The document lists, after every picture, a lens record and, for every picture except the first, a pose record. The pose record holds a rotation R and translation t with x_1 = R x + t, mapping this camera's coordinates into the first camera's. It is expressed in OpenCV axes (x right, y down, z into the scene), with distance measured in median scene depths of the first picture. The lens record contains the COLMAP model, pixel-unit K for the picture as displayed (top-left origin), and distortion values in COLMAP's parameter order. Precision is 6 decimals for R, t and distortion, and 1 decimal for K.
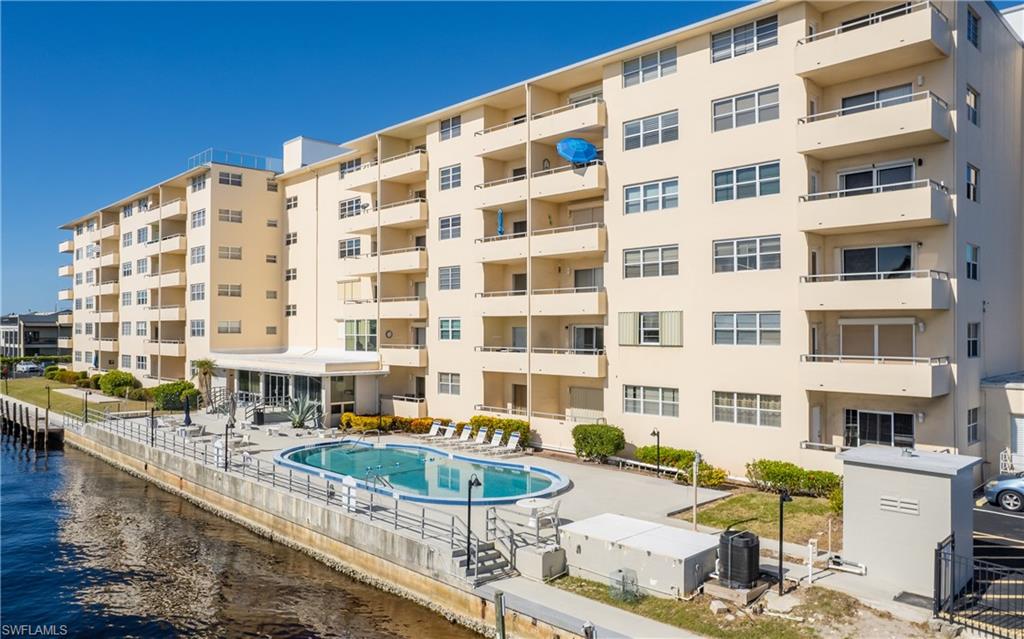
lens RADIAL K [[727.4, 0, 473.8], [0, 727.4, 323.3], [0, 0, 1]] dist [-0.048689, 0.004932]
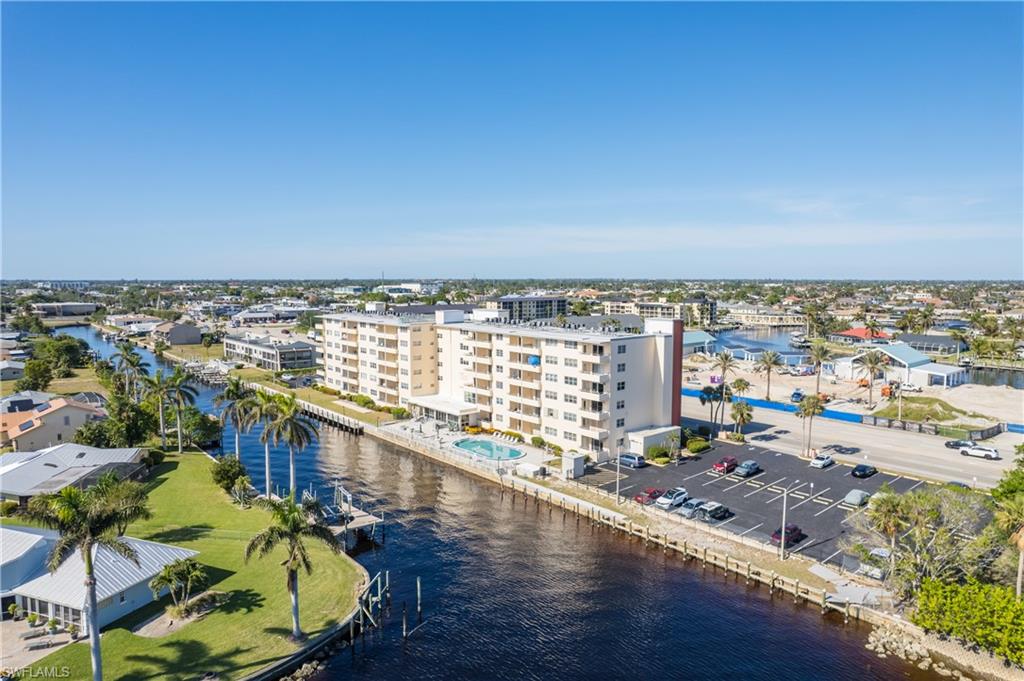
lens RADIAL K [[656.1, 0, 530.9], [0, 656.1, 342.5], [0, 0, 1]] dist [-0.064262, 0.049022]
pose [[0.999853, 0.003880, -0.016721, 0.174714], [-0.002018, 0.993930, 0.110000, -0.654058], [0.017047, -0.109950, 0.993791, -2.099315]]
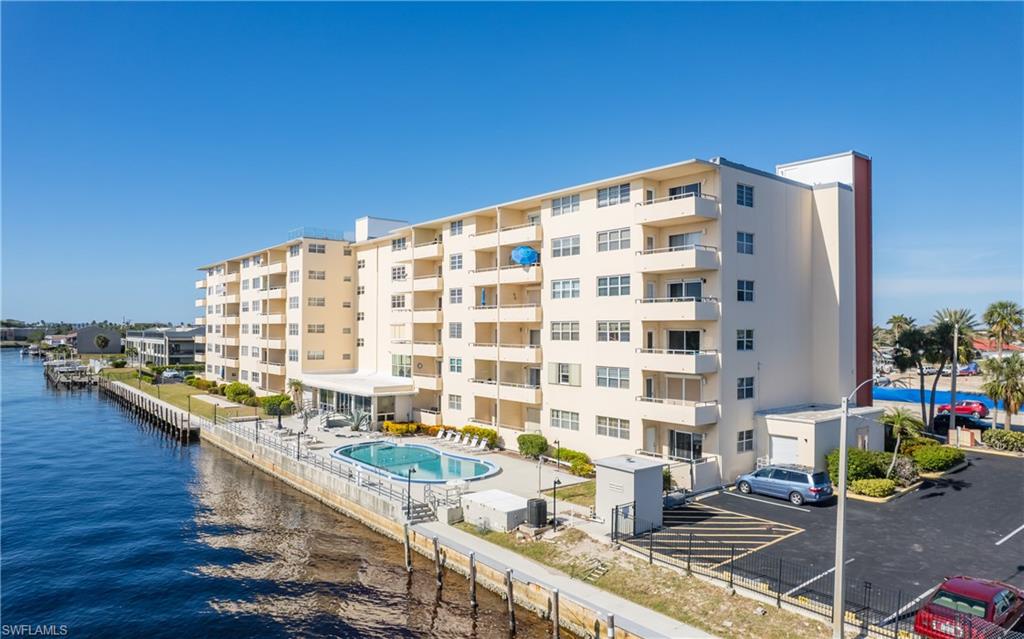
lens RADIAL K [[663.4, 0, 522.2], [0, 663.4, 321.0], [0, 0, 1]] dist [-0.048960, -0.000627]
pose [[0.998209, 0.002516, -0.059768, 0.213122], [-0.002711, 0.999991, -0.003194, -0.091259], [0.059760, 0.003351, 0.998207, -0.387418]]
